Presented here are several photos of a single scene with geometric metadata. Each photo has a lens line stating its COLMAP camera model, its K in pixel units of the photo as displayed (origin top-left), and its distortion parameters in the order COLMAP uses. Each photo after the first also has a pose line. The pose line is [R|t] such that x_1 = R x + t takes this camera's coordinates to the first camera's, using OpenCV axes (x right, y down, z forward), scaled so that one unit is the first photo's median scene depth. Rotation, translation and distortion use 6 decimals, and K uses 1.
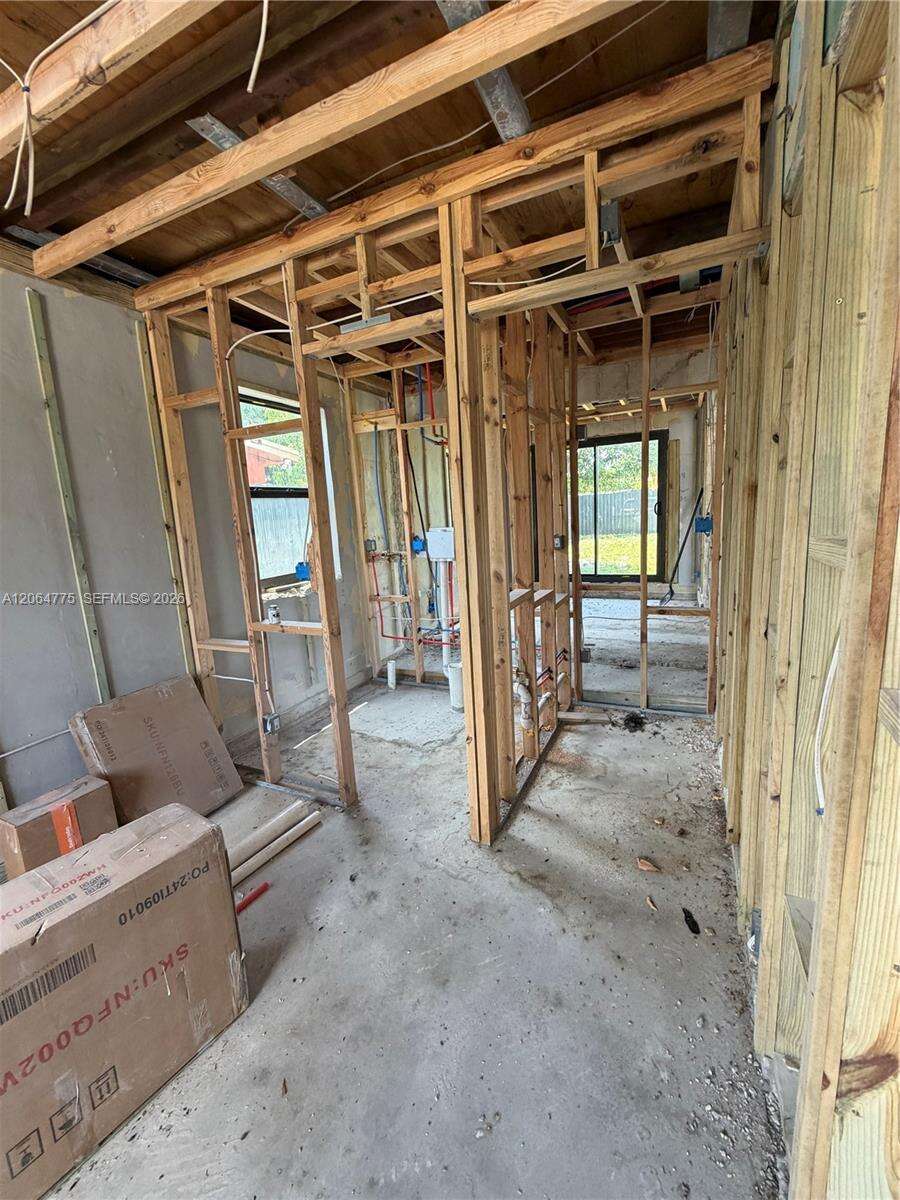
lens RADIAL K [[481.0, 0, 449.5], [0, 481.0, 594.1], [0, 0, 1]] dist [-0.000227, 0.000560]
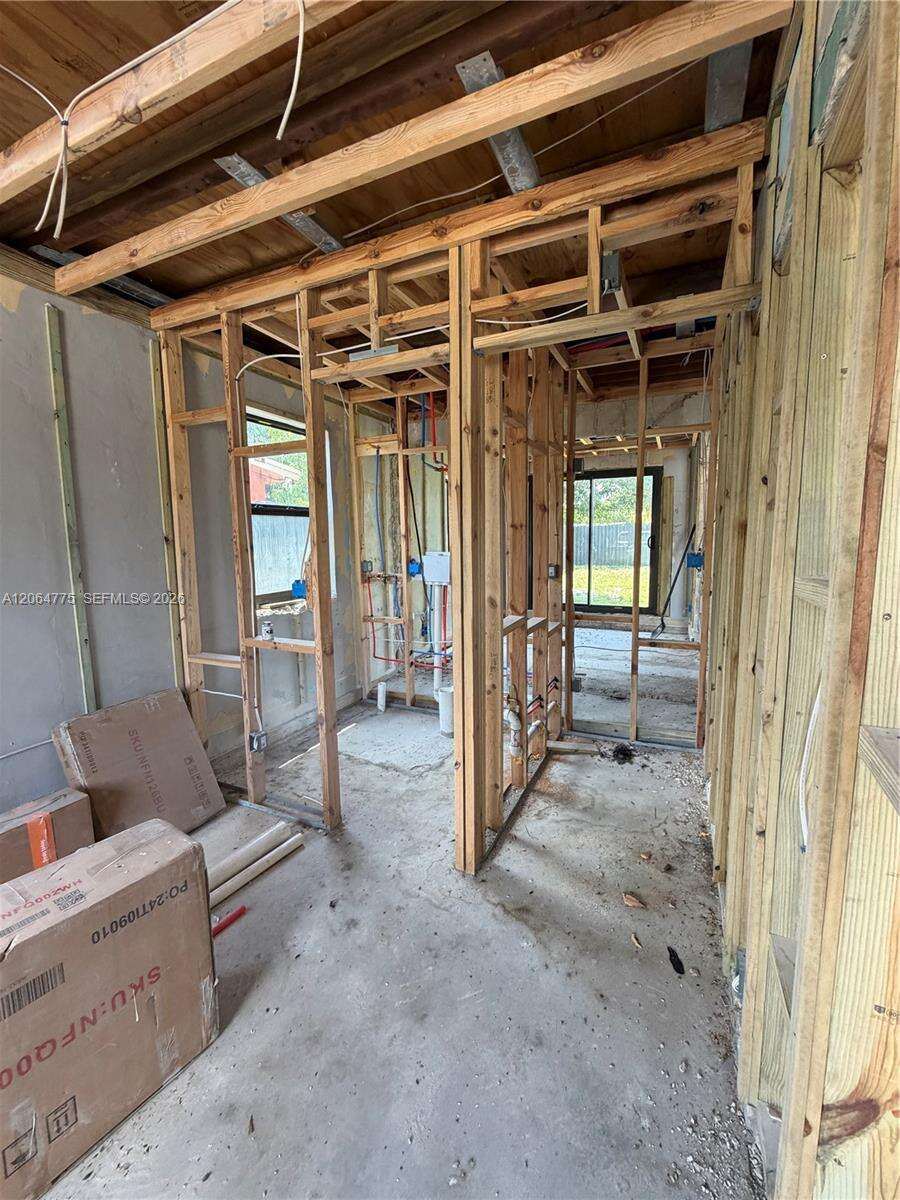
lens RADIAL K [[481.0, 0, 449.5], [0, 481.0, 594.1], [0, 0, 1]] dist [-0.000227, 0.000560]
pose [[0.999031, 0.042105, 0.012844, -0.003979], [-0.041405, 0.997859, -0.050621, 0.001319], [-0.014947, 0.050040, 0.998635, -0.011909]]
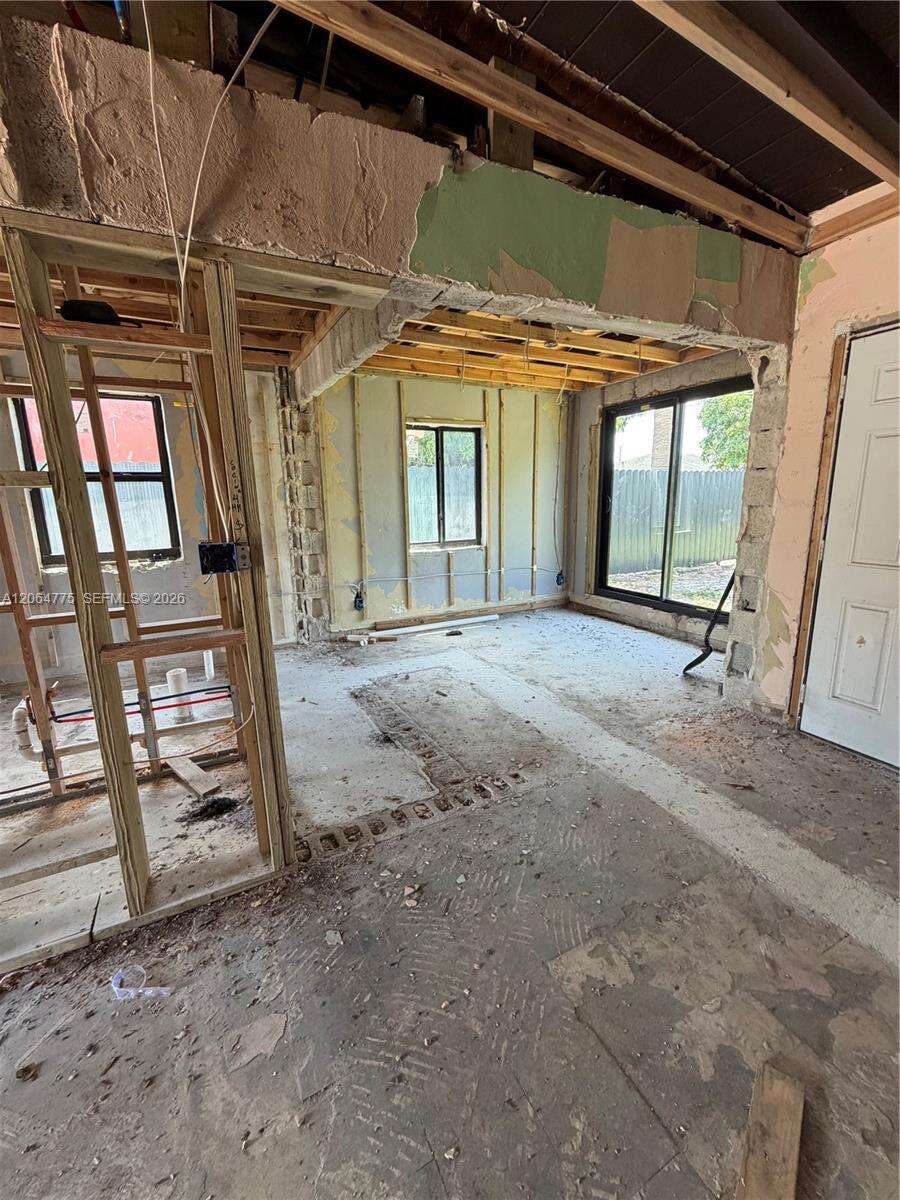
lens RADIAL K [[481.0, 0, 449.5], [0, 481.0, 594.1], [0, 0, 1]] dist [-0.000227, 0.000560]
pose [[0.790552, 0.161852, -0.590620, 1.692243], [-0.127583, 0.986809, 0.099651, -0.276910], [0.598958, -0.003426, 0.800773, 1.040926]]
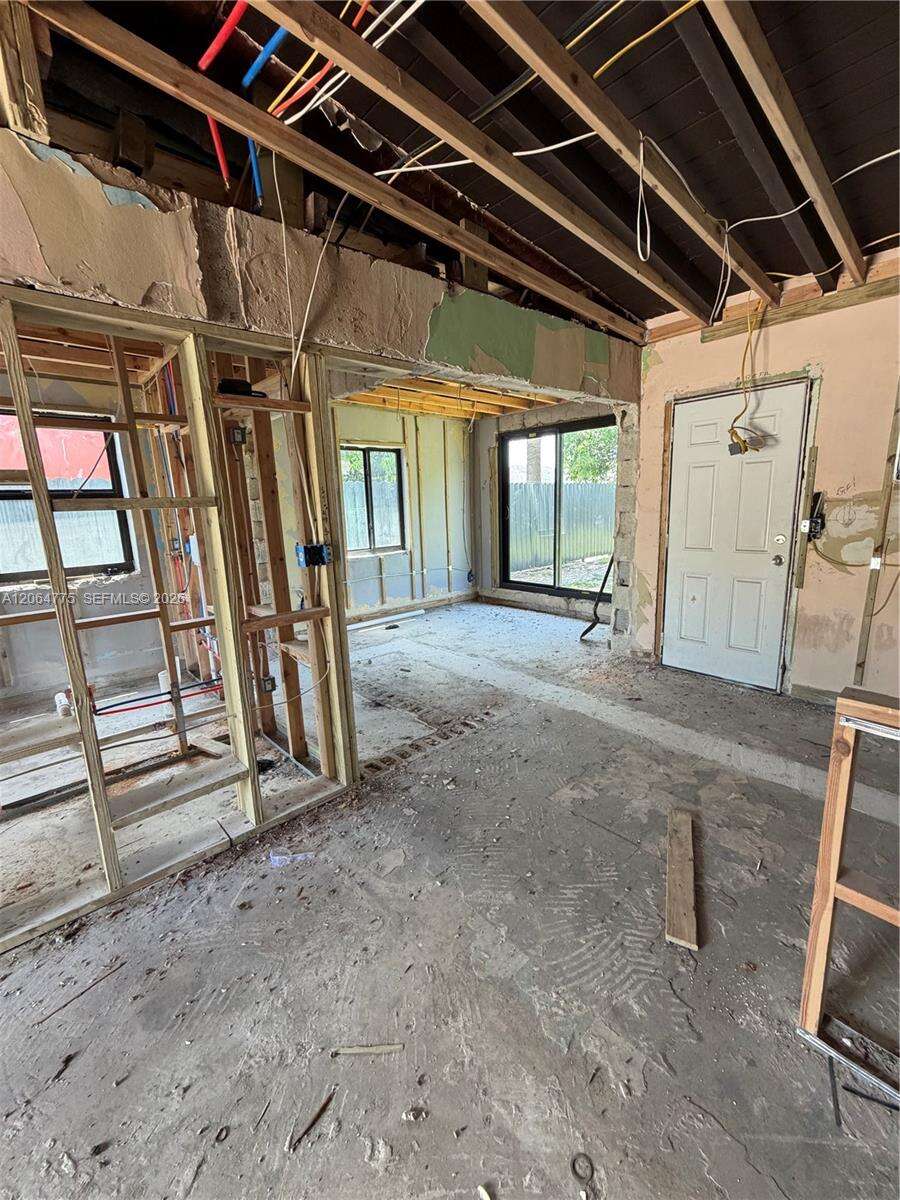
lens RADIAL K [[481.0, 0, 449.5], [0, 481.0, 594.1], [0, 0, 1]] dist [-0.000227, 0.000560]
pose [[0.922322, 0.097563, -0.373903, 1.637062], [-0.083890, 0.995080, 0.052714, -0.205848], [0.377206, -0.017252, 0.925969, 0.538686]]
